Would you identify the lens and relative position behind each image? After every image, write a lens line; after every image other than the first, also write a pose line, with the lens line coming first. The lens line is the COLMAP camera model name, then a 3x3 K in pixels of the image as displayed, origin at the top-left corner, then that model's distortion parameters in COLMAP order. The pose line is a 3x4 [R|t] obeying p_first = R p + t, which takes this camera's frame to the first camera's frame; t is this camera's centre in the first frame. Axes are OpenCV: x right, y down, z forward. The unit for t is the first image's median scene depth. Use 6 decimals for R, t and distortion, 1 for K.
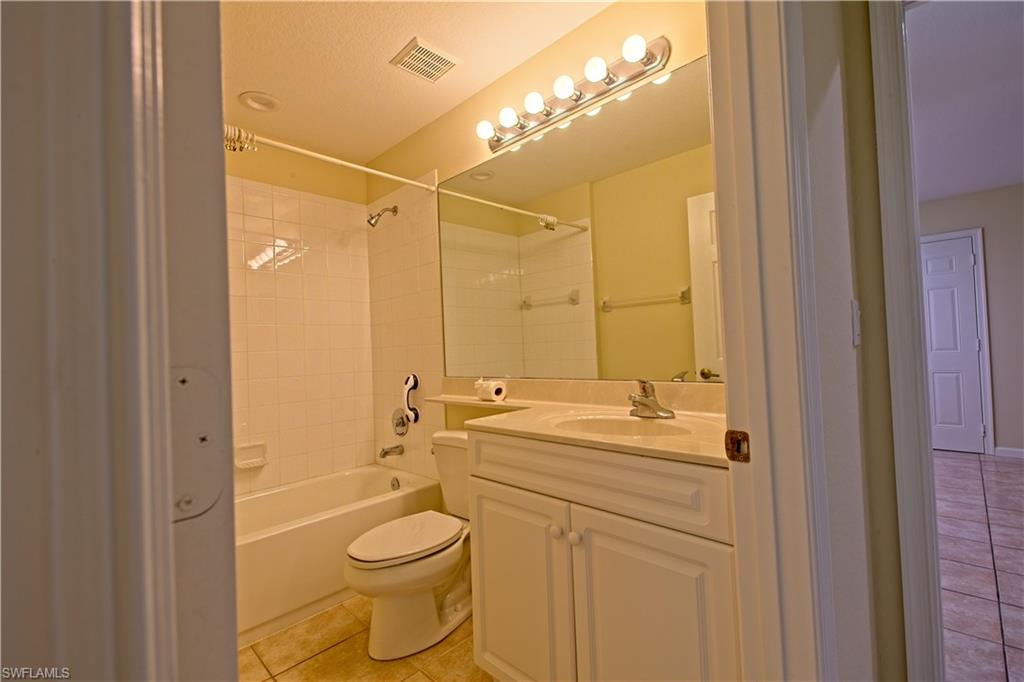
lens RADIAL K [[449.0, 0, 511.0], [0, 449.0, 344.5], [0, 0, 1]] dist [0.007154, -0.004157]
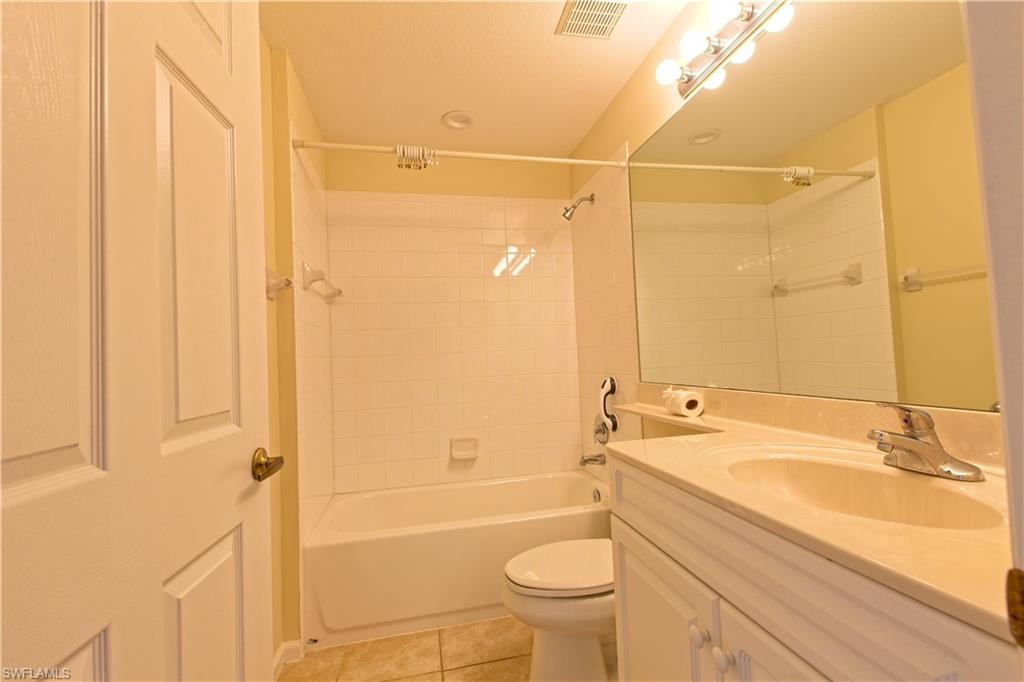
lens RADIAL K [[449.0, 0, 511.5], [0, 449.0, 343.1], [0, 0, 1]] dist [0.007154, -0.004157]
pose [[0.836727, -0.012899, -0.547469, 0.115996], [0.014505, 0.999894, -0.001390, -0.003717], [0.547428, -0.006778, 0.836825, 0.154030]]
